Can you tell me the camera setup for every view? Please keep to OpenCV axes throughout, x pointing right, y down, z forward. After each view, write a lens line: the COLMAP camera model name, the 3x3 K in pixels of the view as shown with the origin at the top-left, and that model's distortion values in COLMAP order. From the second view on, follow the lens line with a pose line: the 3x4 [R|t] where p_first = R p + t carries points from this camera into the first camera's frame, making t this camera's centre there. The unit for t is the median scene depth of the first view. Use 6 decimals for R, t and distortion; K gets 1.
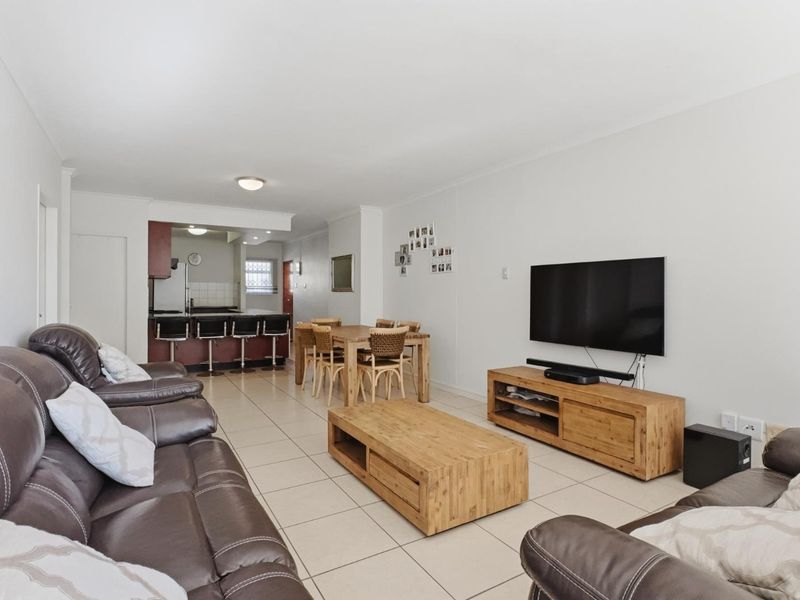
lens RADIAL K [[437.7, 0, 400.0], [0, 437.7, 300.0], [0, 0, 1]] dist [-0.001246, -0.000533]
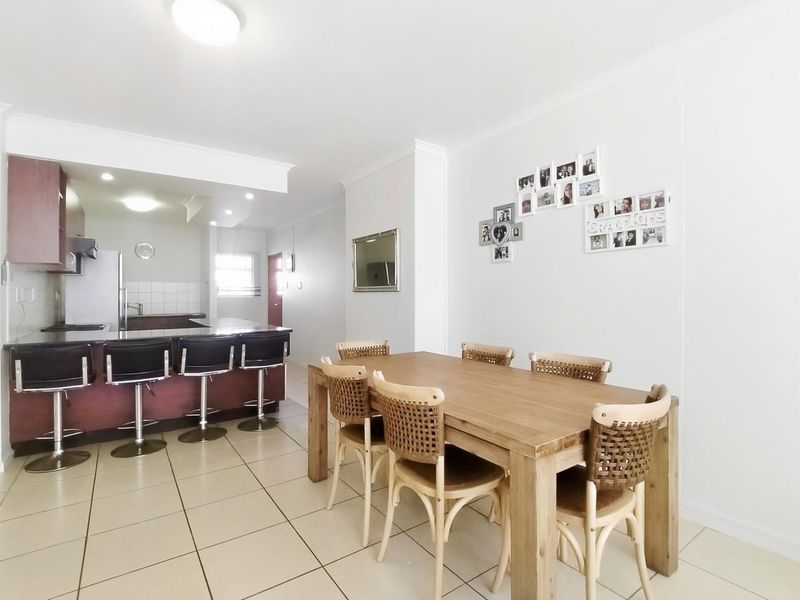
lens RADIAL K [[399.0, 0, 400.0], [0, 399.0, 300.0], [0, 0, 1]] dist [0.072172, -0.060119]
pose [[0.997471, -0.006954, 0.070738, -0.144381], [0.007299, 0.999963, -0.004630, -0.005861], [-0.070703, 0.005134, 0.997484, 0.464436]]
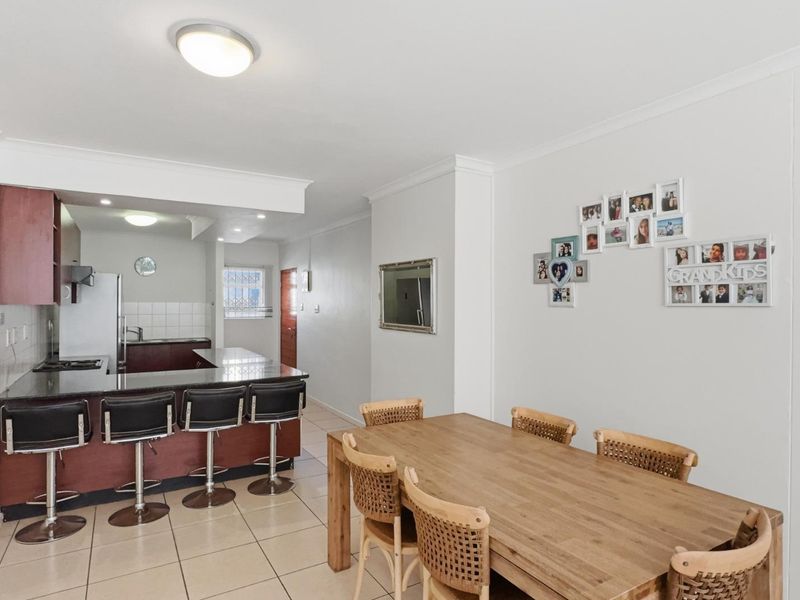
lens RADIAL K [[483.4, 0, 403.0], [0, 483.4, 308.4], [0, 0, 1]] dist [-0.002859, 0.015437]
pose [[0.999995, -0.001587, 0.002614, -0.145090], [0.001589, 0.999998, -0.000755, -0.048866], [-0.002613, 0.000759, 0.999996, 0.461219]]
